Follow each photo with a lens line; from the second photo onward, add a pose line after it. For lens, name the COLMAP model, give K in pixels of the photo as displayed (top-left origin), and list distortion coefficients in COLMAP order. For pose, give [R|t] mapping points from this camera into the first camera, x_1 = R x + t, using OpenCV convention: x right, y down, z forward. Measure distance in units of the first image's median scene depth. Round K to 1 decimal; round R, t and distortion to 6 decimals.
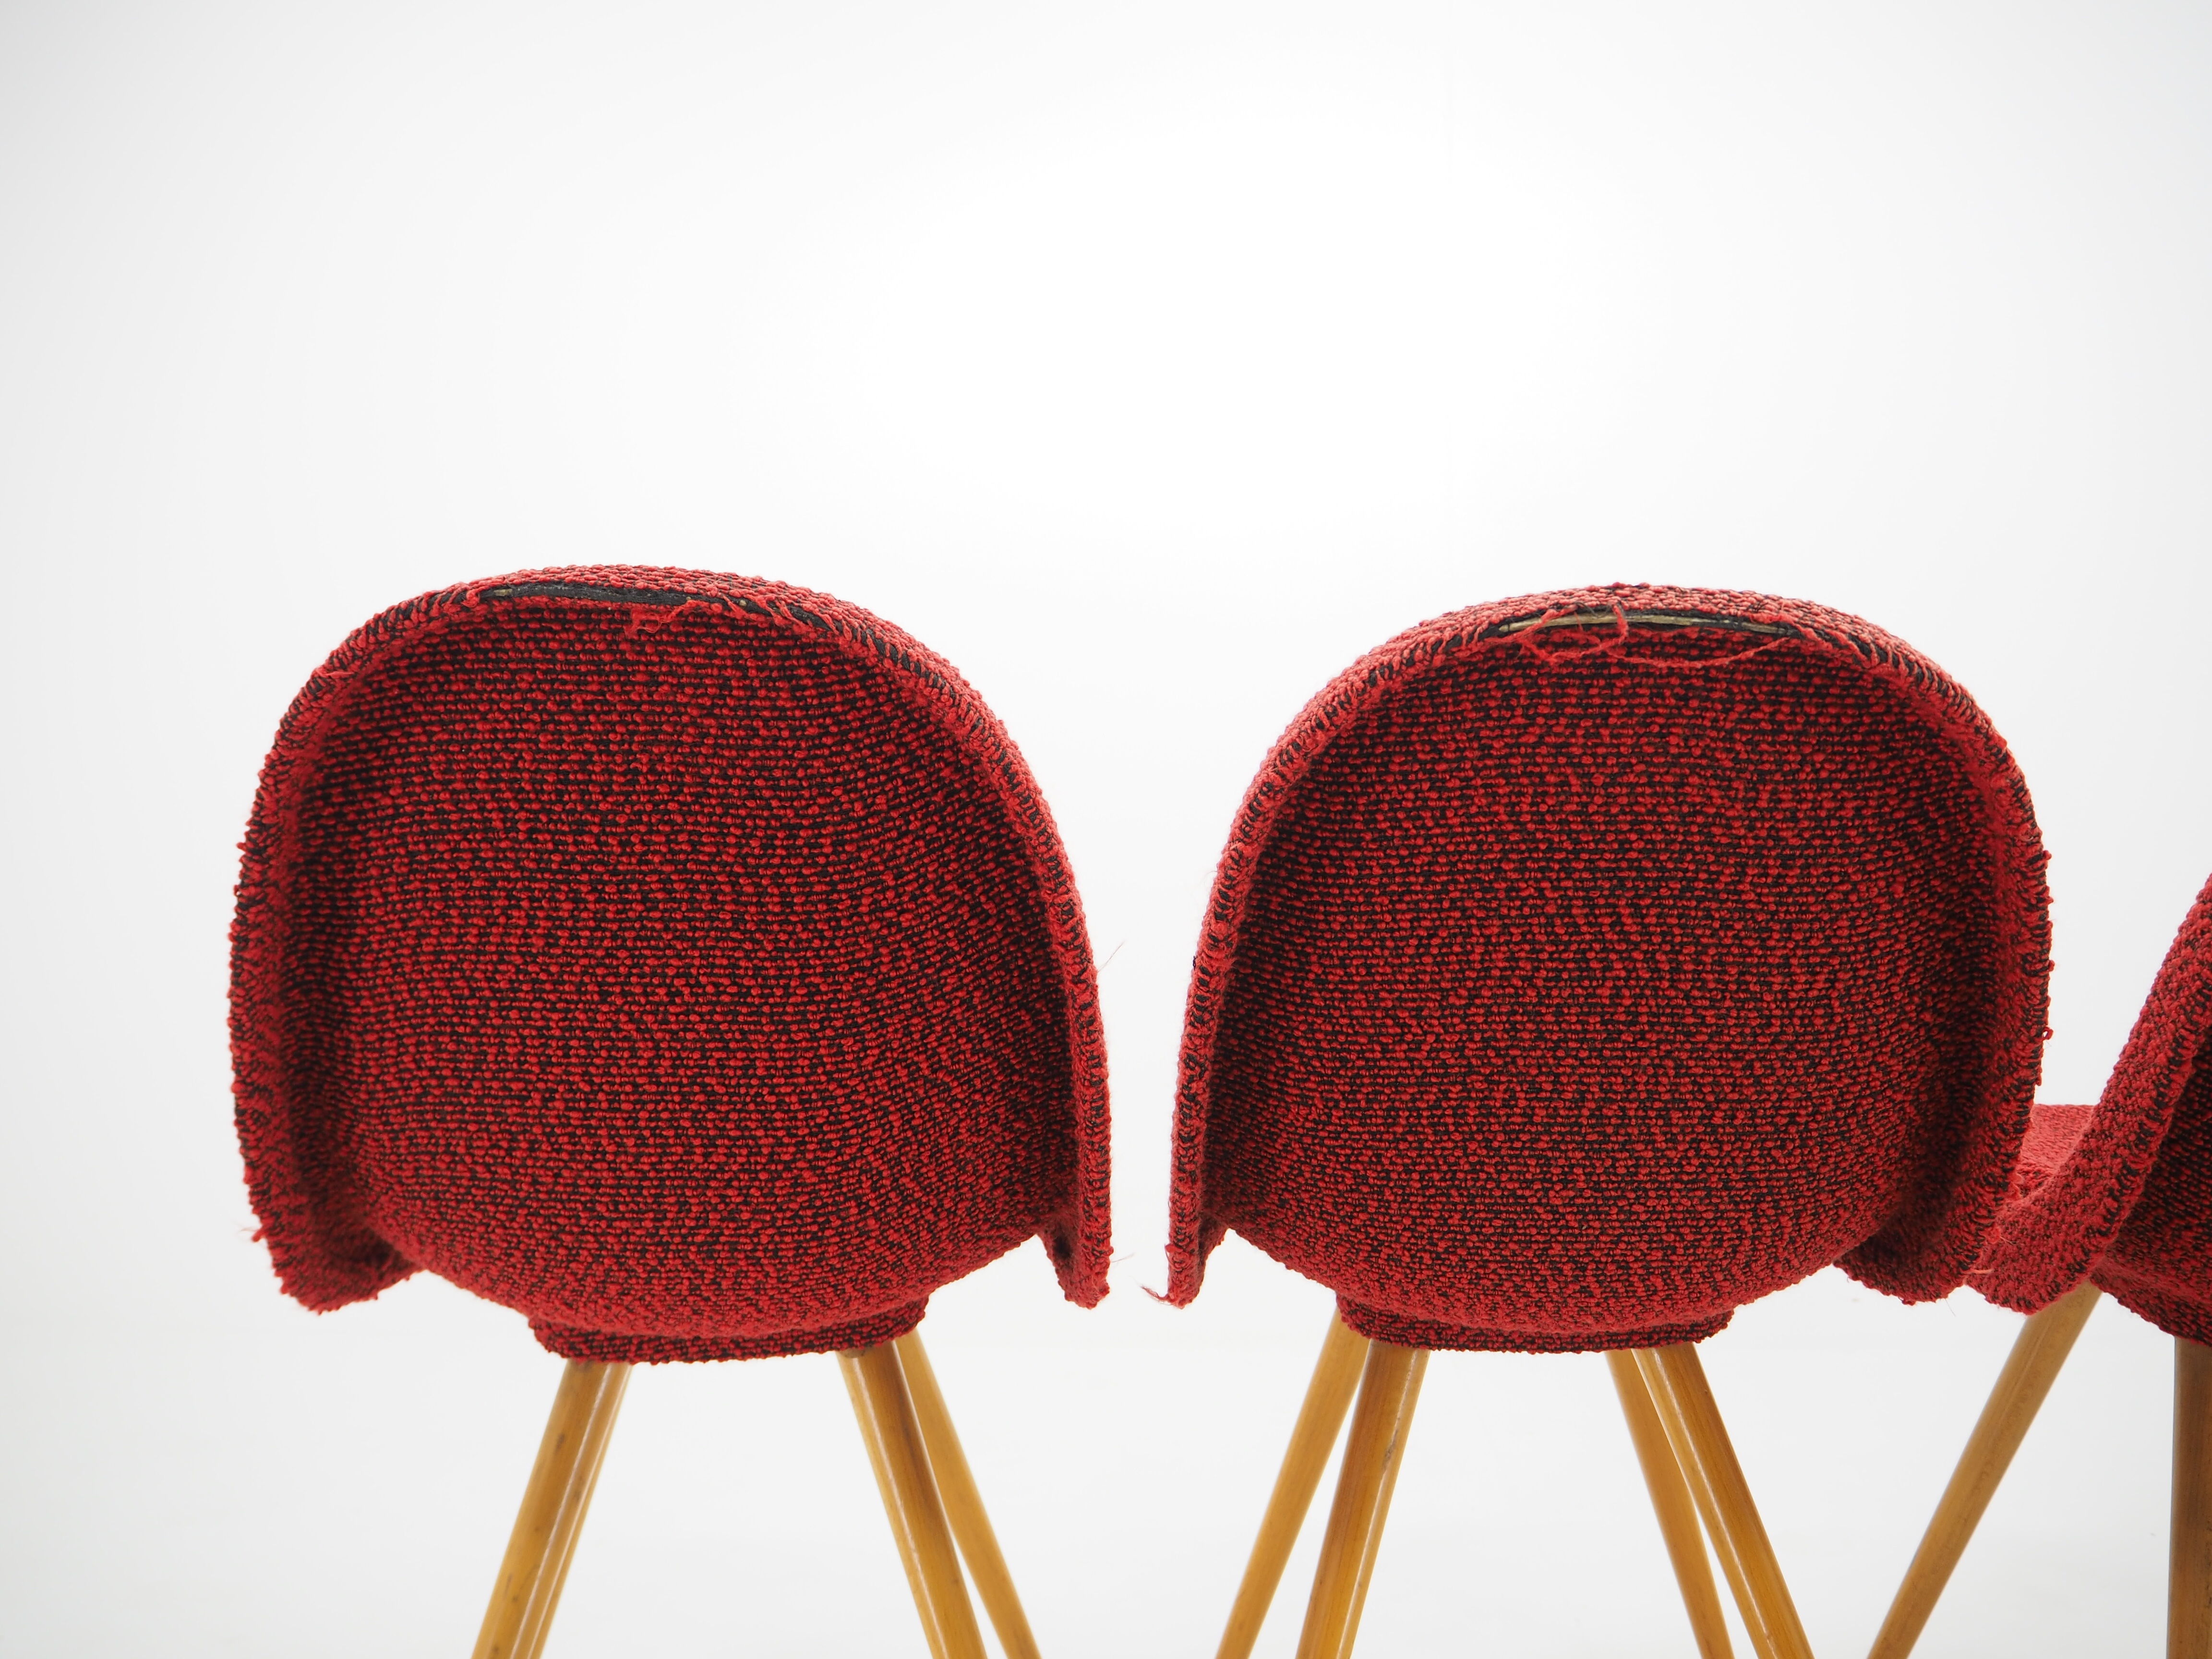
lens RADIAL K [[1797.8, 0, 1120.6], [0, 1797.8, 821.4], [0, 0, 1]] dist [-0.012474, -0.001941]
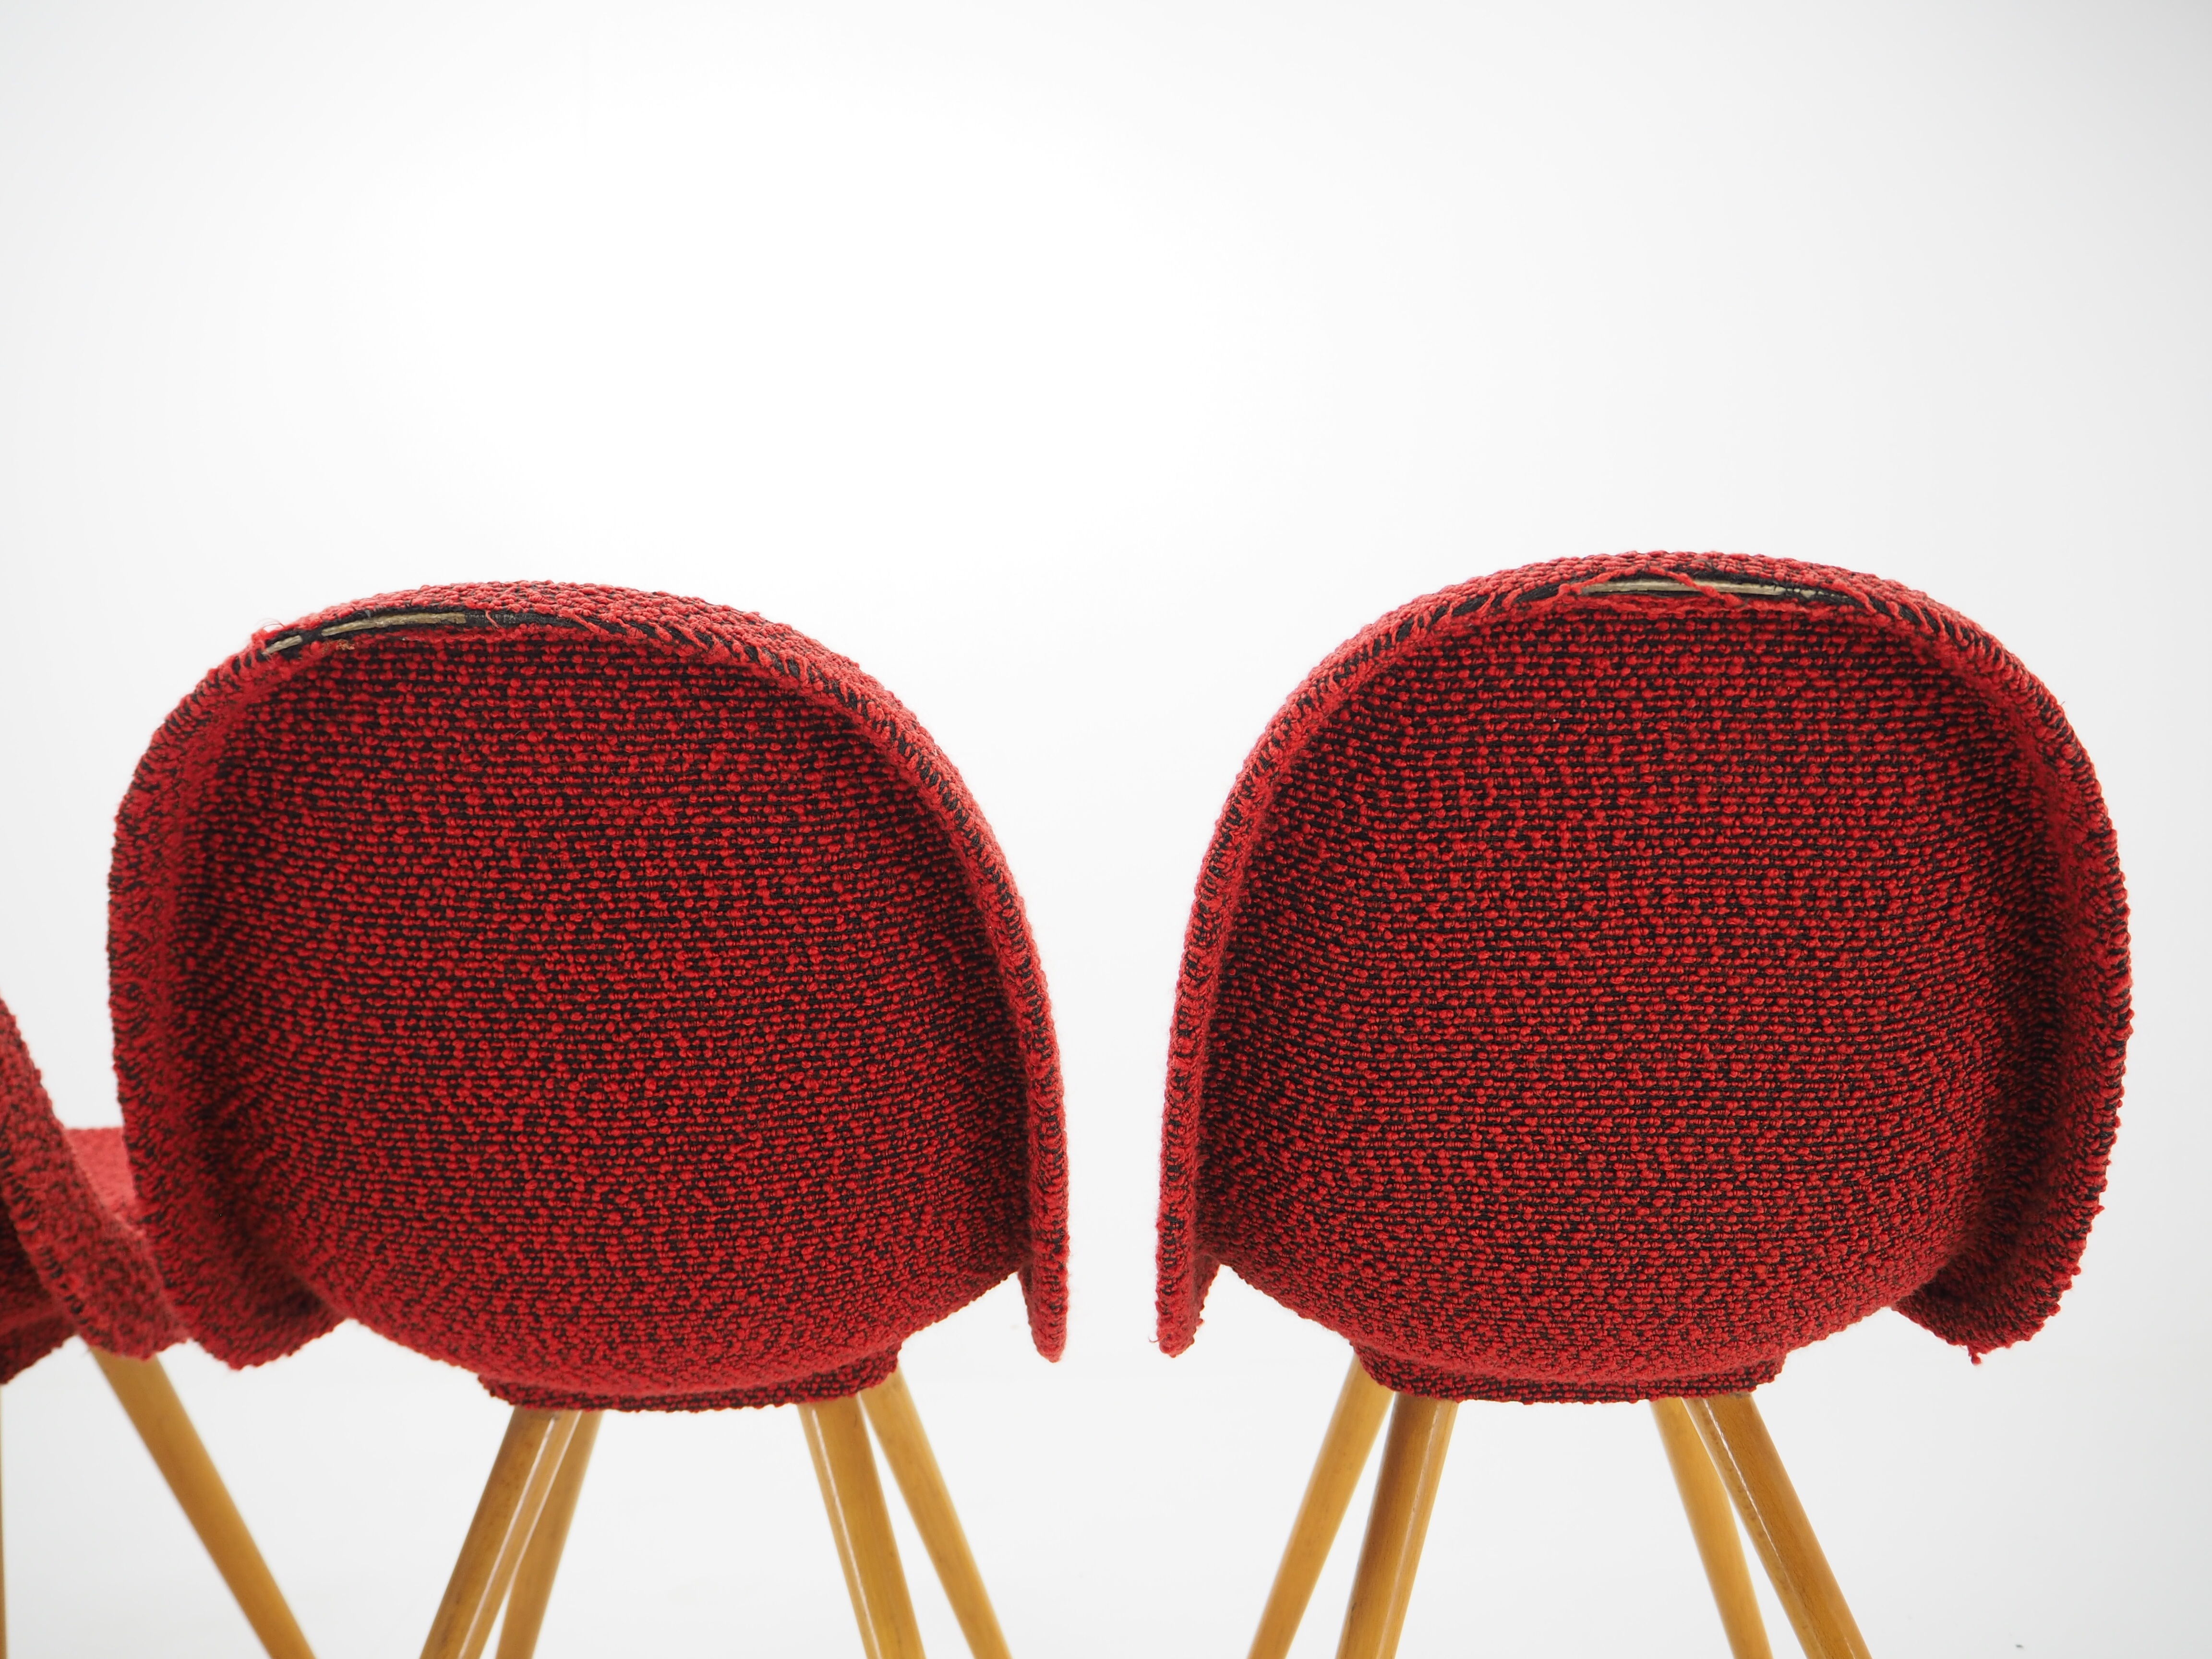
lens RADIAL K [[1797.8, 0, 1092.7], [0, 1797.8, 851.9], [0, 0, 1]] dist [-0.012474, -0.001941]
pose [[0.999261, -0.014841, -0.035463, 1.087850], [0.014467, 0.999837, -0.010760, 0.028510], [0.035617, 0.010239, 0.999313, 0.095777]]
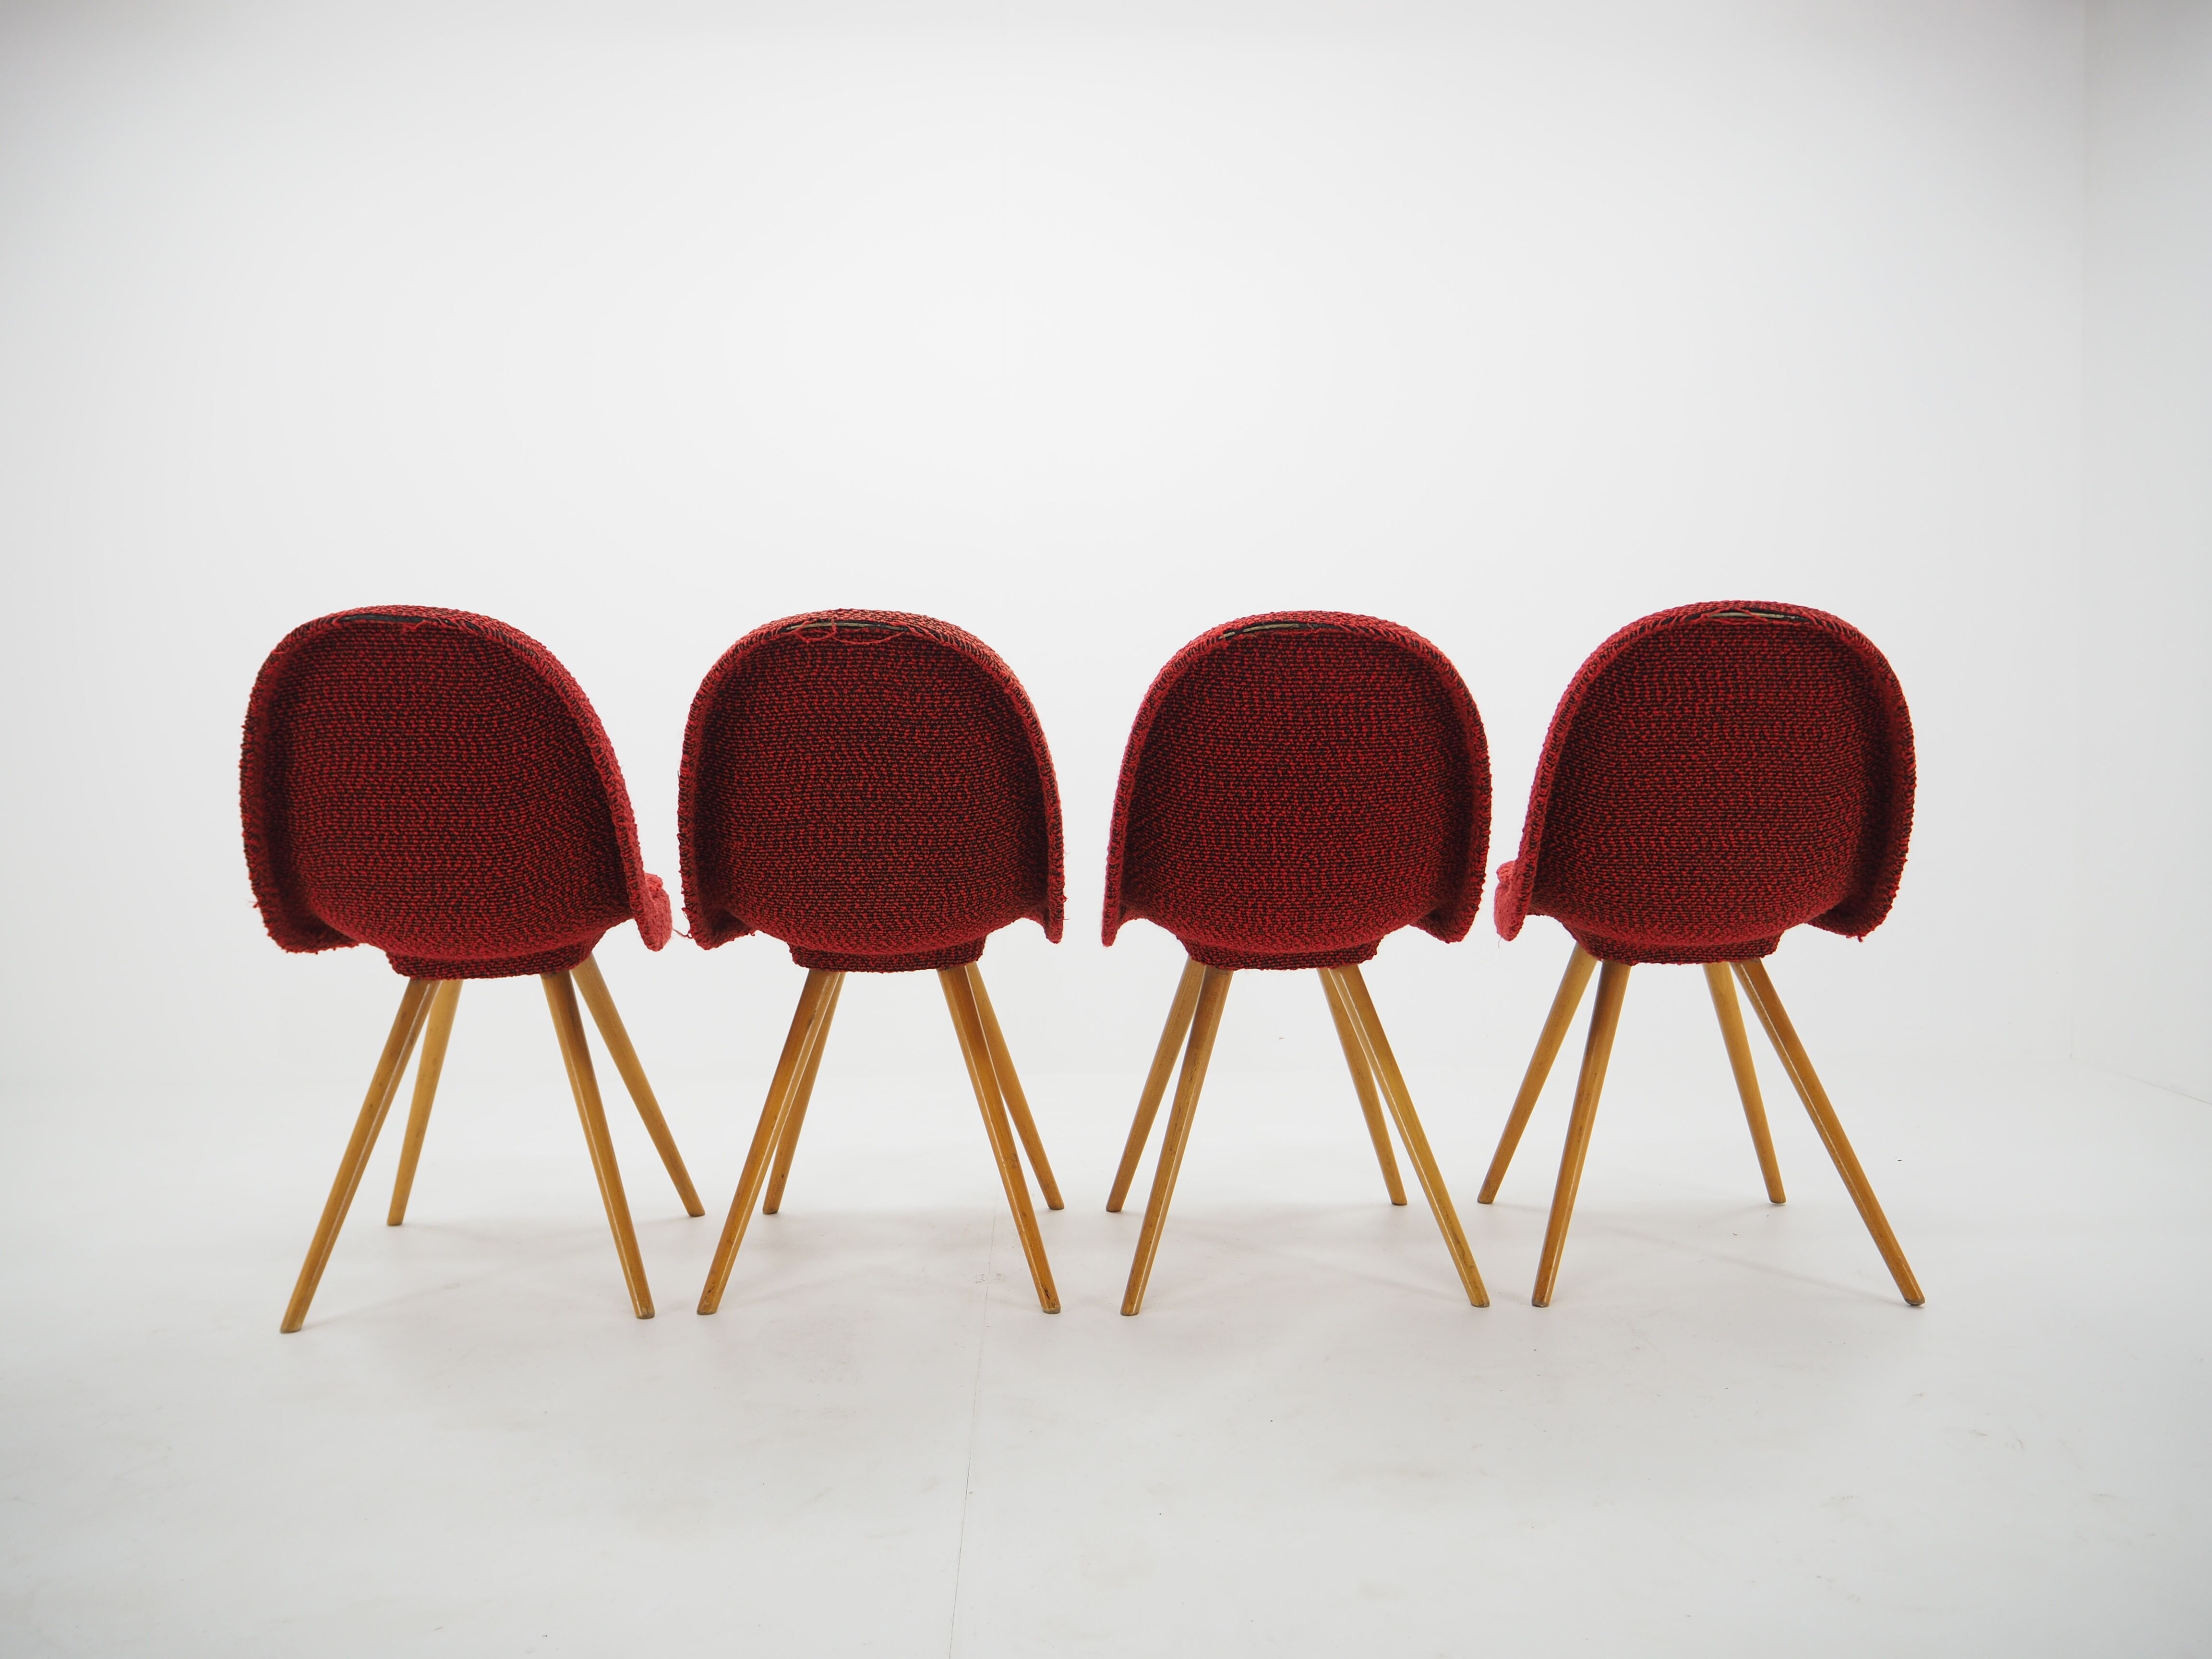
lens RADIAL K [[1797.8, 0, 1106.5], [0, 1797.8, 815.2], [0, 0, 1]] dist [-0.012474, -0.001941]
pose [[0.999786, -0.014138, -0.015129, 0.608552], [0.014545, 0.999526, 0.027143, 0.074197], [0.014738, -0.027357, 0.999517, -1.203721]]
